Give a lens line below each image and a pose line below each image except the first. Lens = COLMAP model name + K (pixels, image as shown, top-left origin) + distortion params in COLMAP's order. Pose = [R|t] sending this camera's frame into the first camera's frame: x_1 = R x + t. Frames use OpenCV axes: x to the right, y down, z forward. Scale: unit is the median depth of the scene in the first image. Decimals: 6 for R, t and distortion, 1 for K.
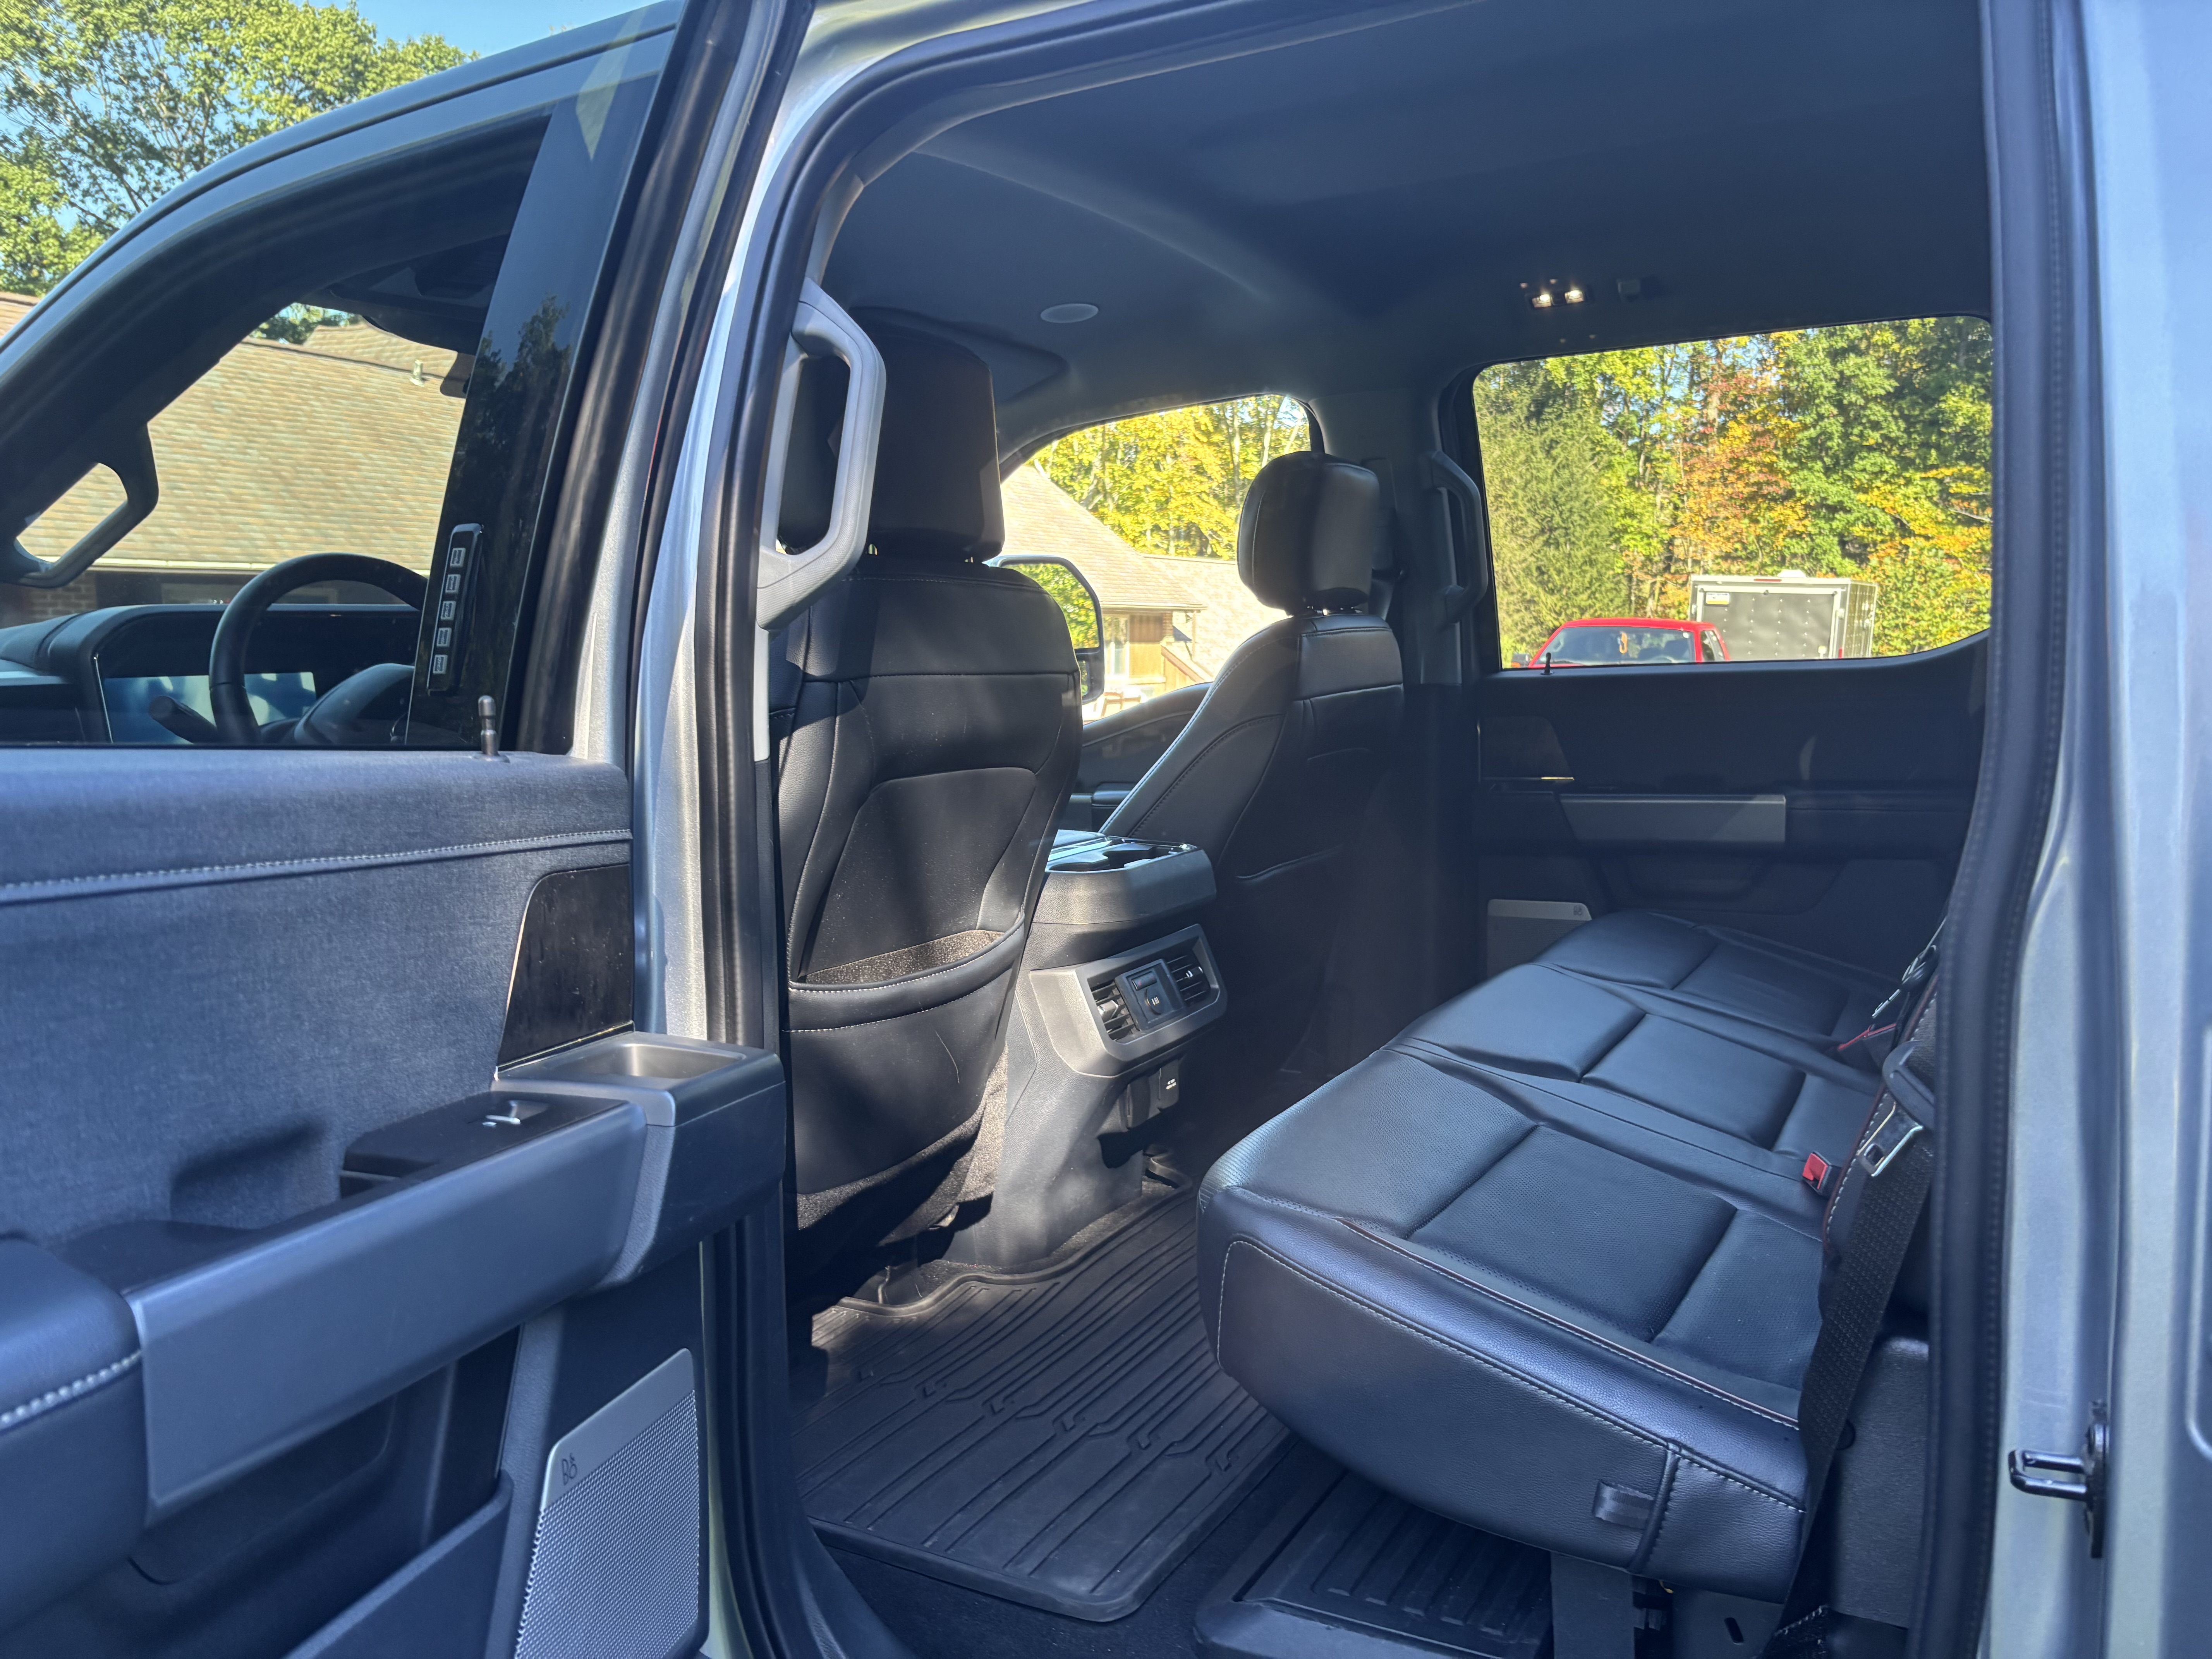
lens RADIAL K [[1694.7, 0, 1120.7], [0, 1694.7, 831.2], [0, 0, 1]] dist [0.022449, -0.025217]
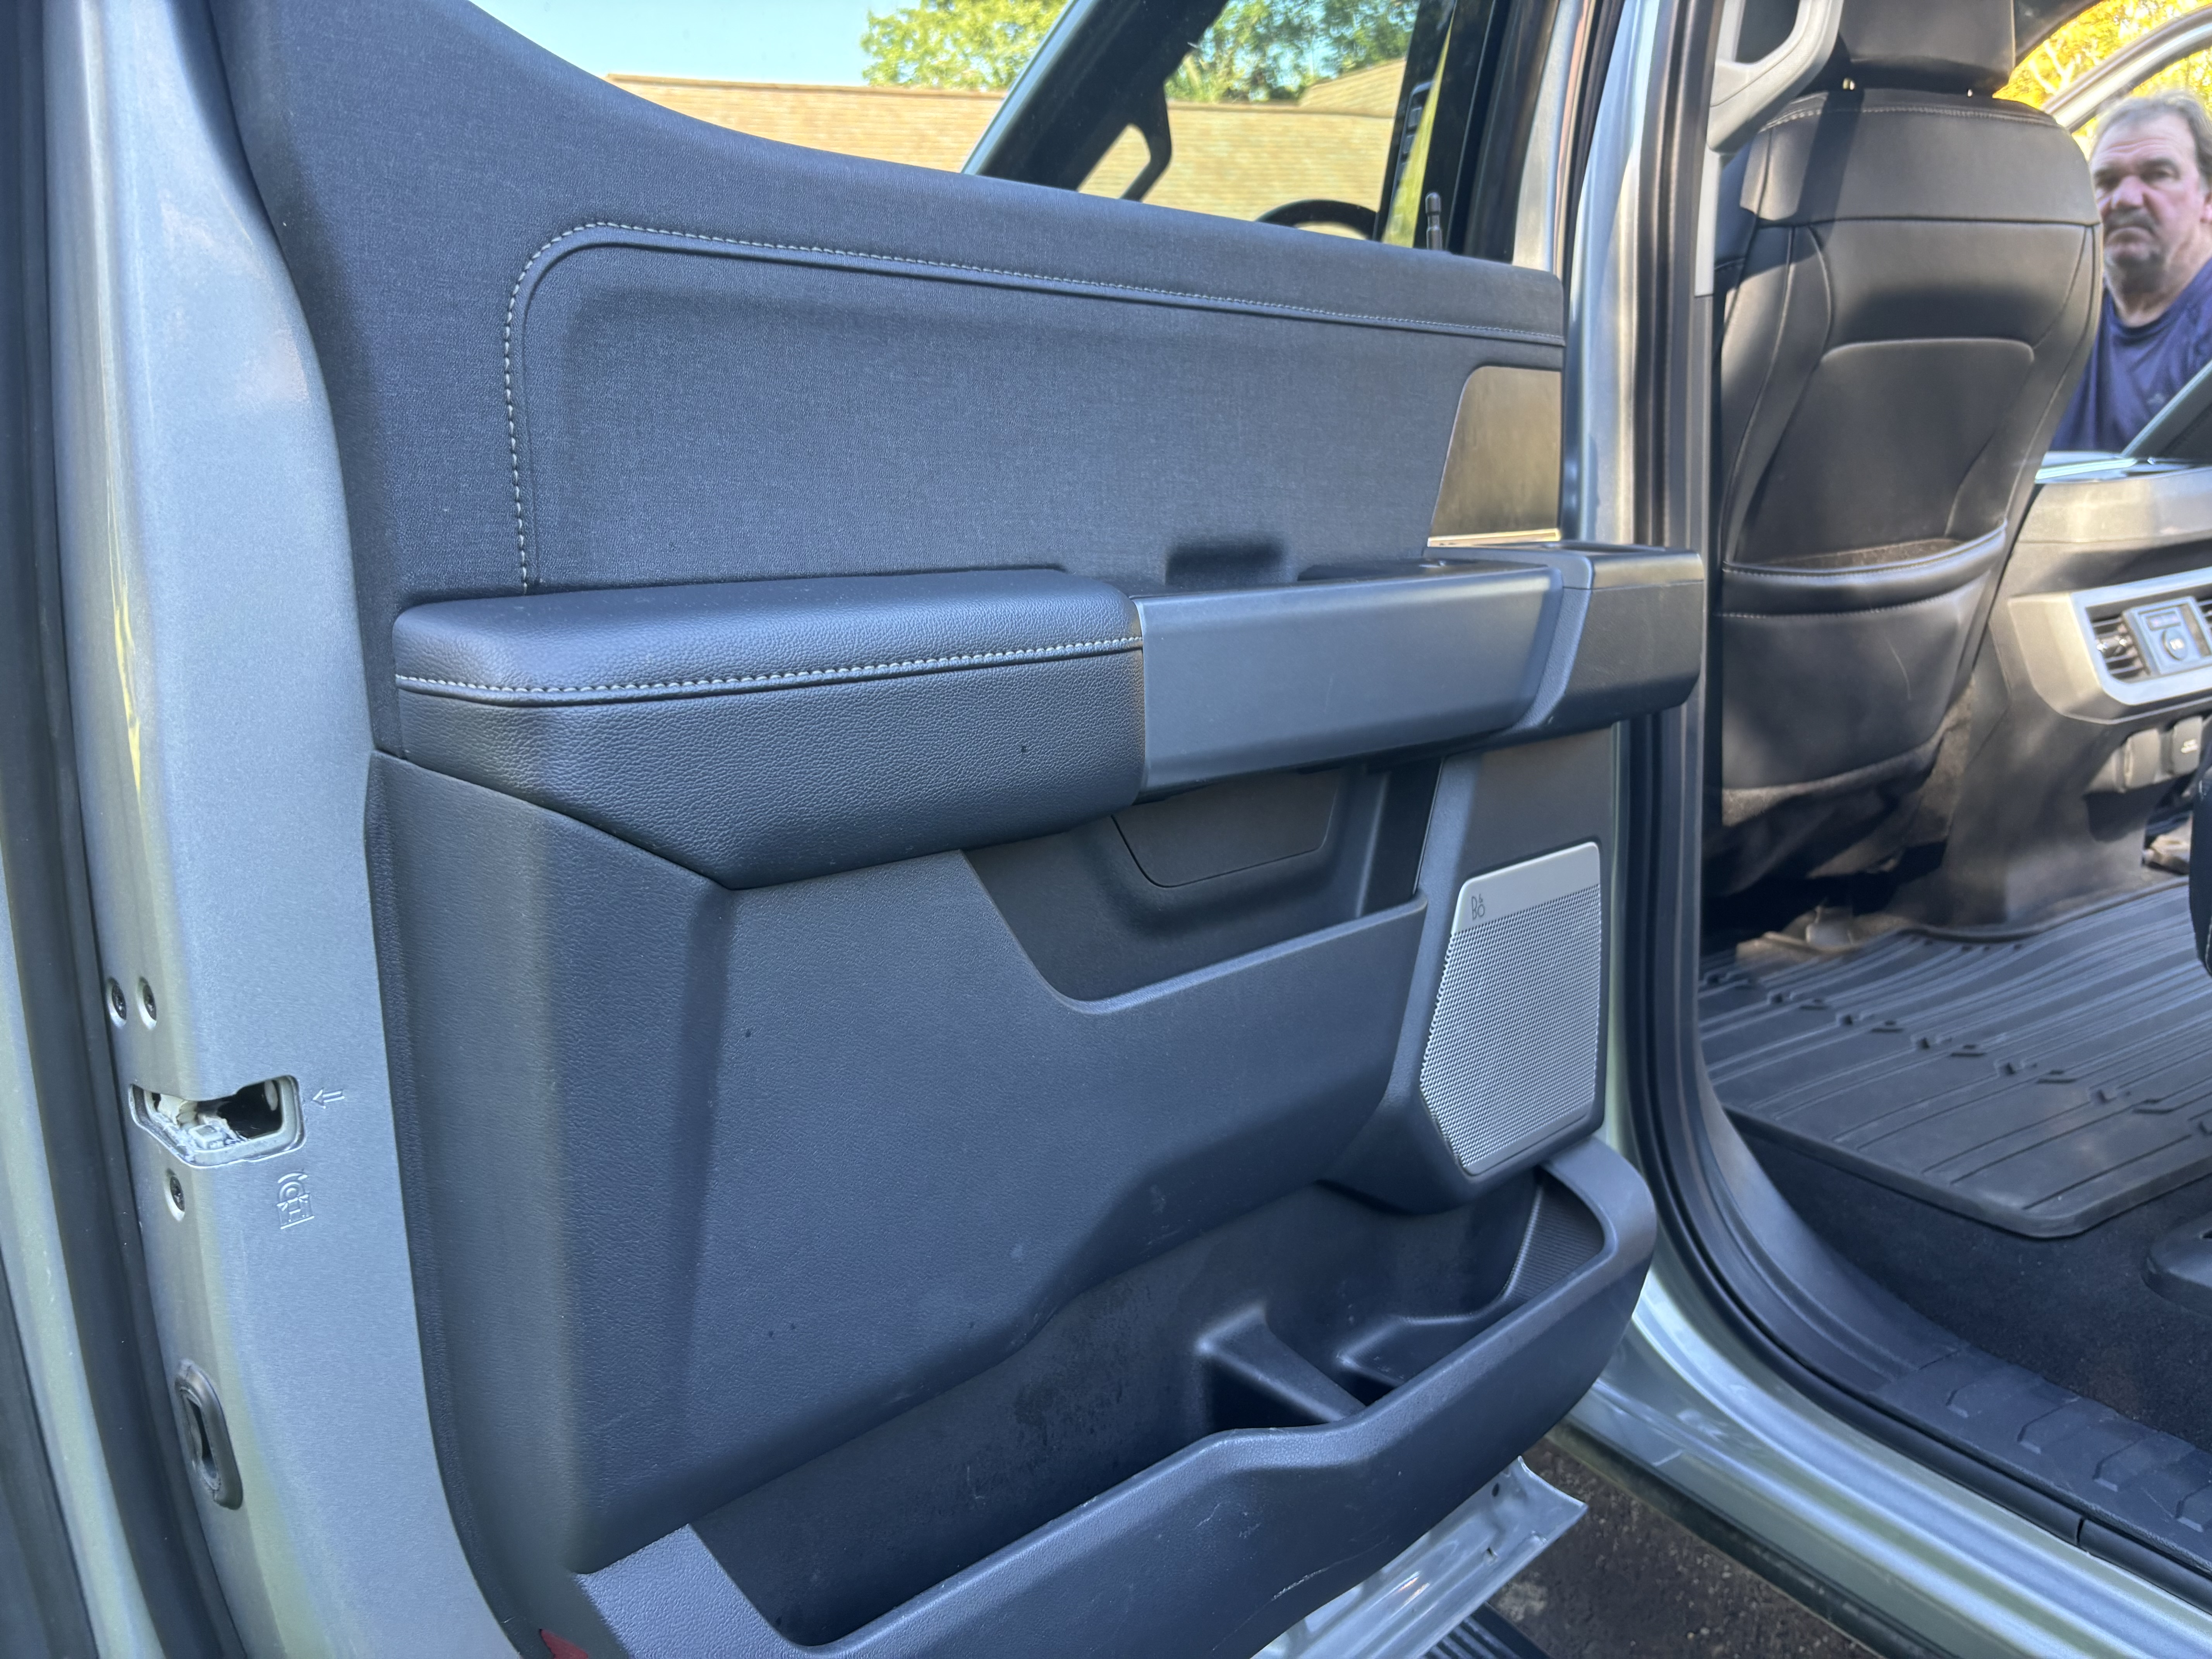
lens RADIAL K [[1694.7, 0, 1089.9], [0, 1694.7, 820.6], [0, 0, 1]] dist [0.022449, -0.025217]
pose [[0.845943, 0.079458, -0.527321, 0.032015], [-0.009177, 0.990860, 0.134583, 0.147930], [0.533195, -0.109011, 0.838940, -0.042051]]
